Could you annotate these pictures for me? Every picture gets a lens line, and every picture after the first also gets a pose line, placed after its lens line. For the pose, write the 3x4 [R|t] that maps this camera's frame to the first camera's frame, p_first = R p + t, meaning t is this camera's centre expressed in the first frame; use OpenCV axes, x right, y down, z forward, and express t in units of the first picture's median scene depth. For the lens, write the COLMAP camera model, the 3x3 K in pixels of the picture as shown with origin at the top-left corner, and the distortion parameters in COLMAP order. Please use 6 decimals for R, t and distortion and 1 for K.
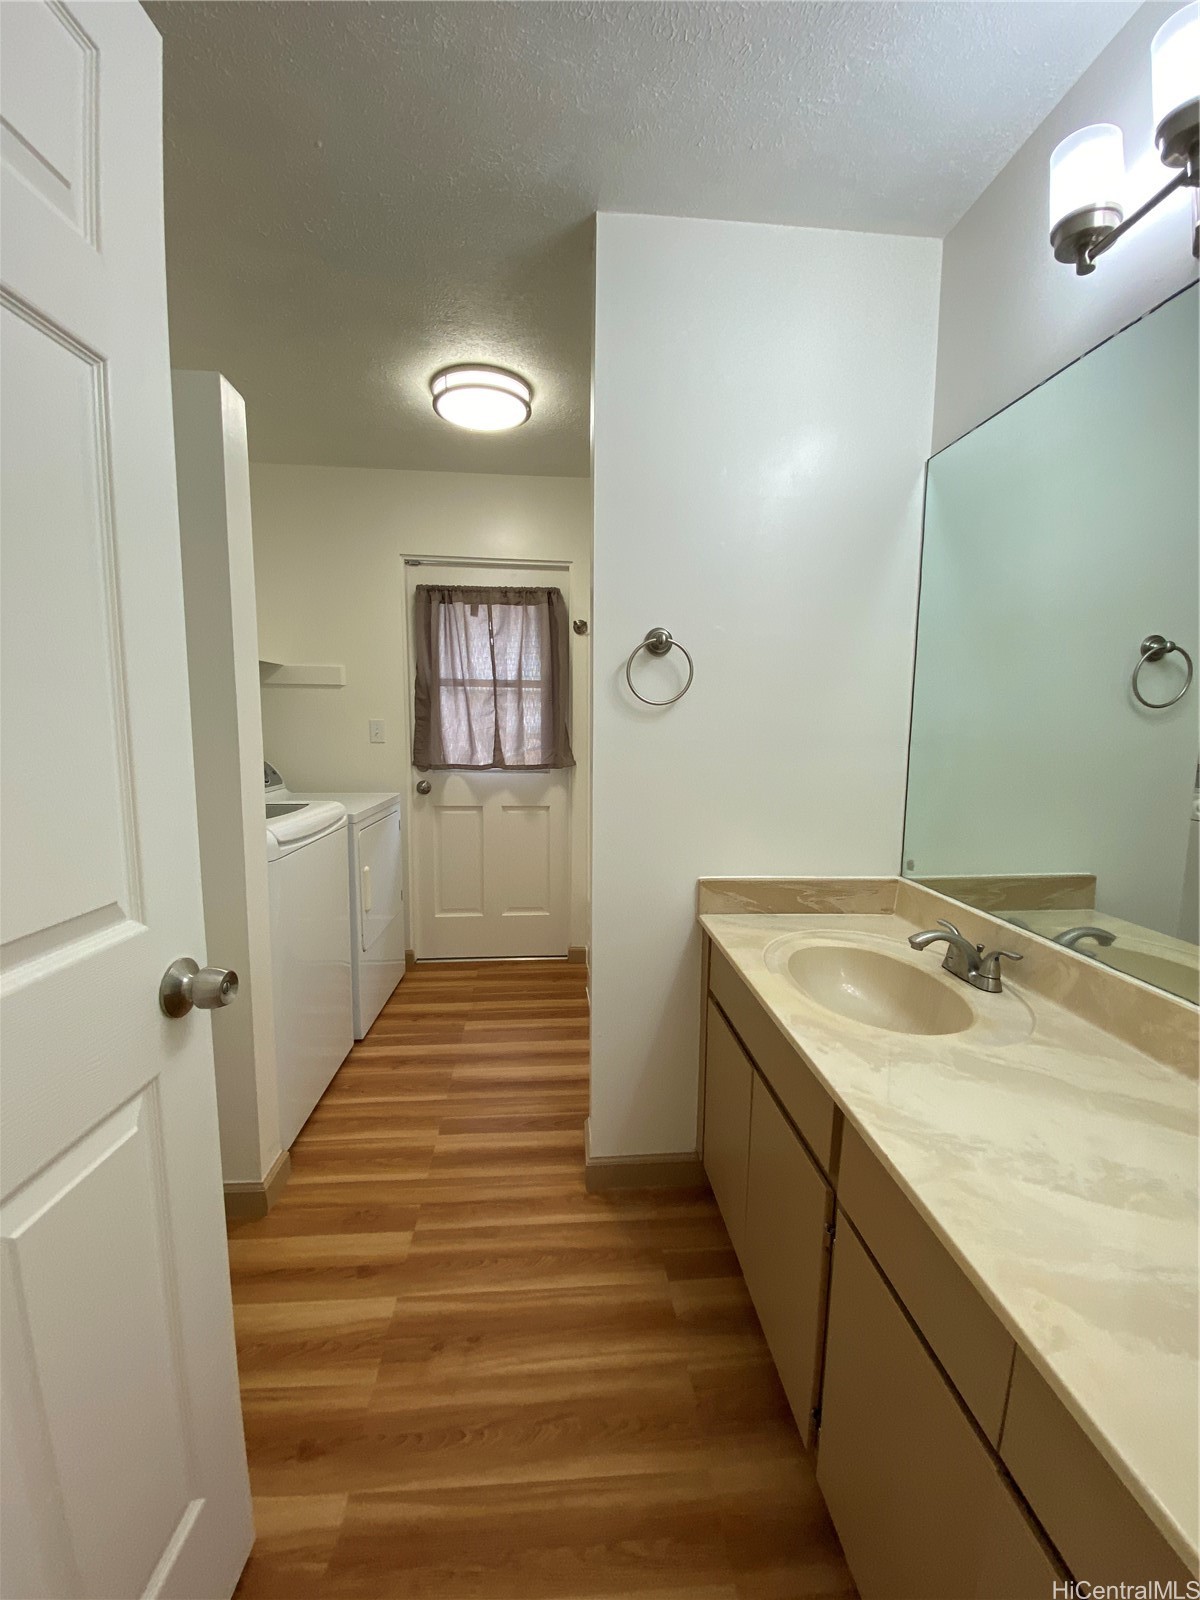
lens RADIAL K [[653.6, 0, 598.7], [0, 653.6, 793.5], [0, 0, 1]] dist [-0.000860, -0.008138]
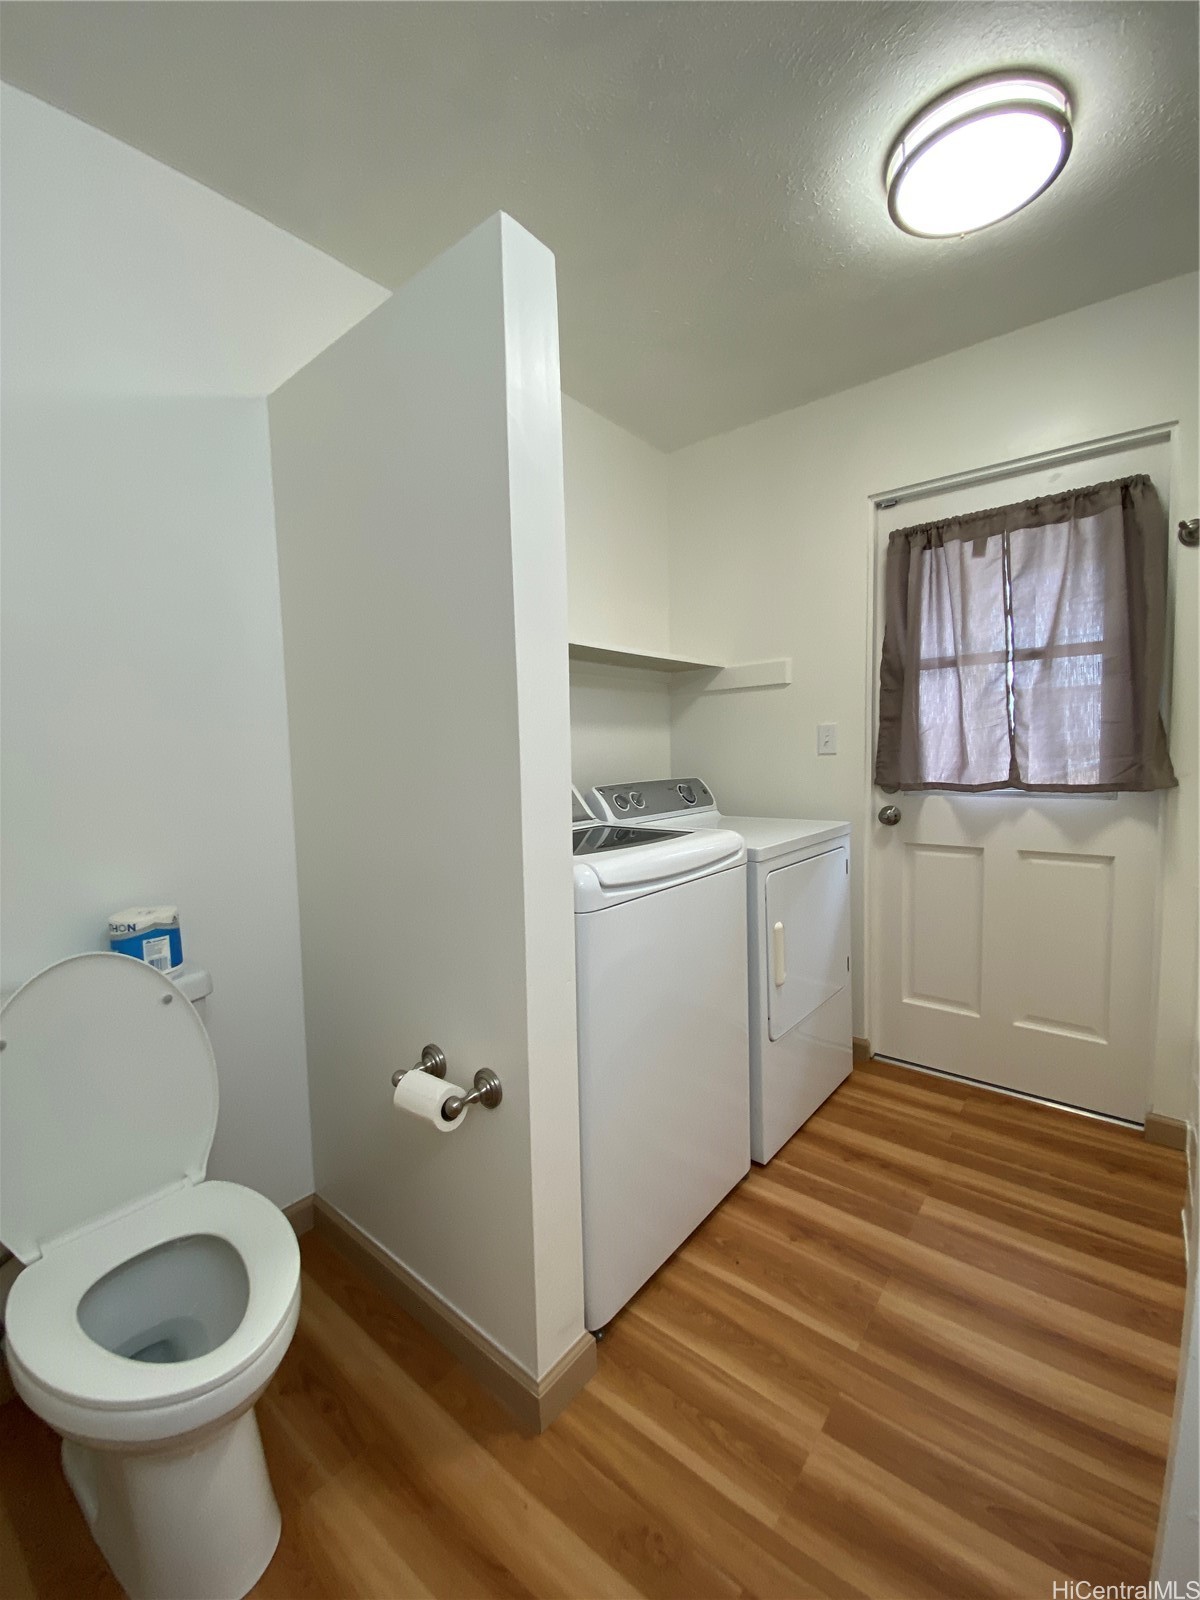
lens RADIAL K [[653.6, 0, 595.1], [0, 653.6, 804.4], [0, 0, 1]] dist [-0.000860, -0.008138]
pose [[0.719253, 0.024520, -0.694316, -0.007632], [-0.040513, 0.999157, -0.006683, -0.003751], [0.693566, 0.032936, 0.719640, 0.275547]]
